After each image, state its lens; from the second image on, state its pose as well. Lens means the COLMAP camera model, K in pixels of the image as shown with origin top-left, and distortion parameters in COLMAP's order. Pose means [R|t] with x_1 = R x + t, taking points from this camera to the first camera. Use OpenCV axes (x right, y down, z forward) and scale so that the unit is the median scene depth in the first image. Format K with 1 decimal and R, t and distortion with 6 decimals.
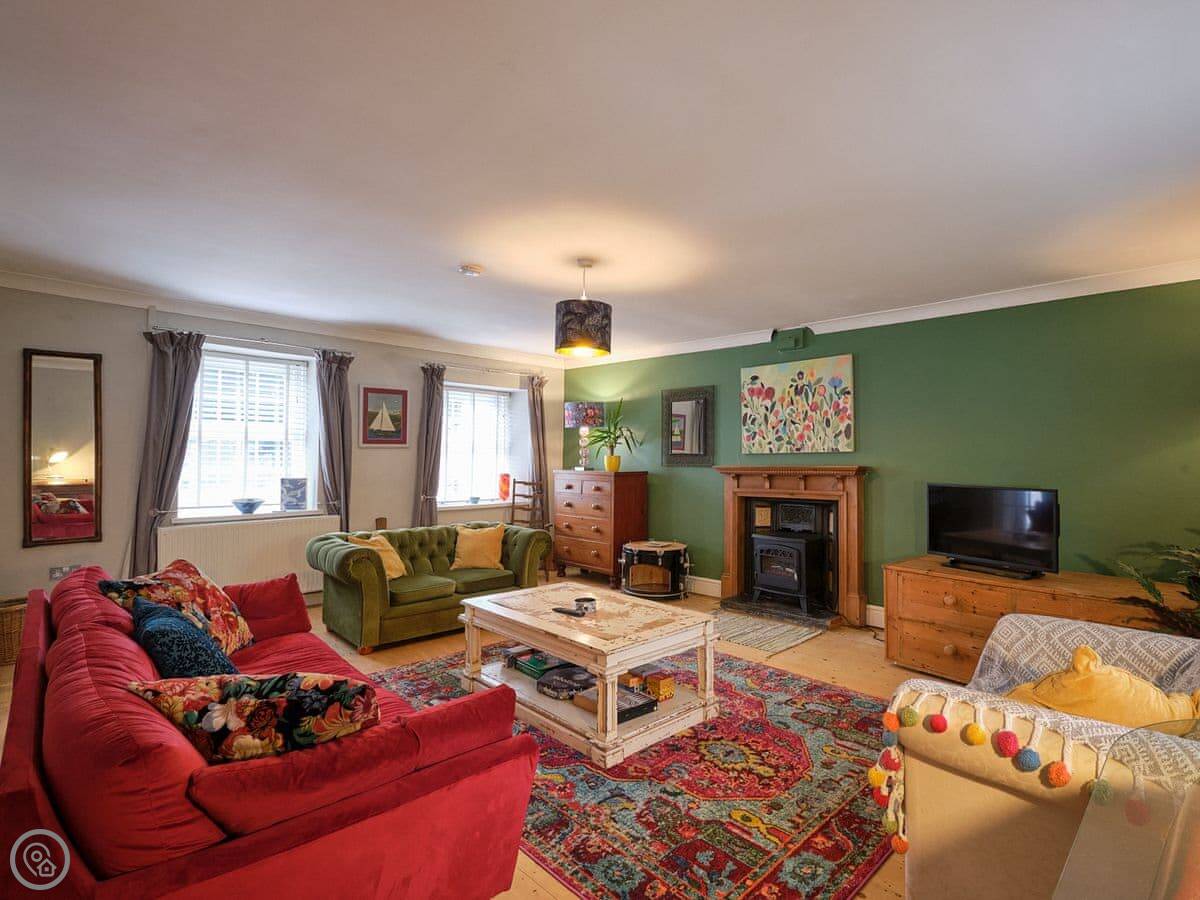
lens RADIAL K [[601.9, 0, 600.0], [0, 601.9, 450.0], [0, 0, 1]] dist [-0.000782, 0.000042]
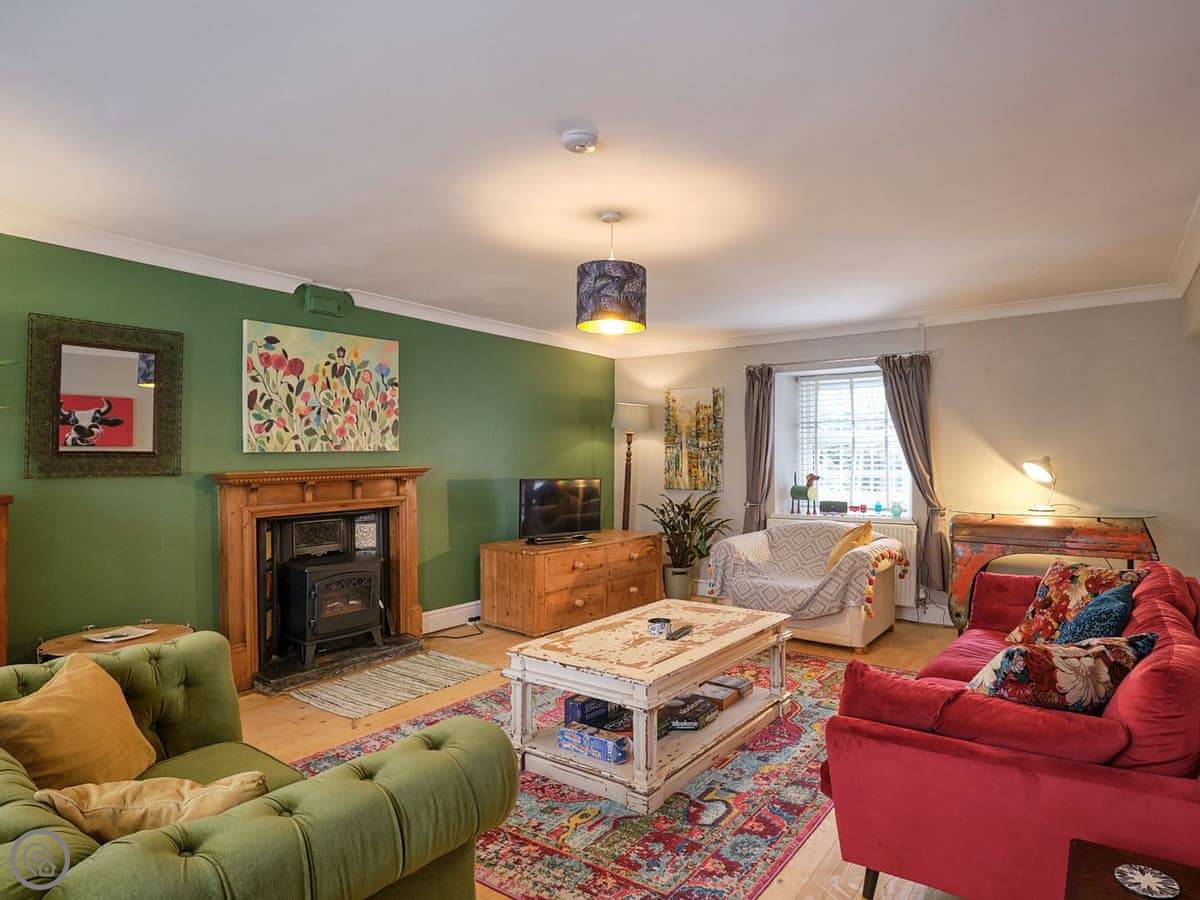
lens RADIAL K [[885.4, 0, 600.0], [0, 885.4, 450.0], [0, 0, 1]] dist [-0.001339, -0.000906]
pose [[-0.288034, -0.002056, 0.957618, -0.861414], [-0.015070, 0.999884, -0.002386, 0.000151], [-0.957502, -0.015119, -0.288032, 1.010460]]
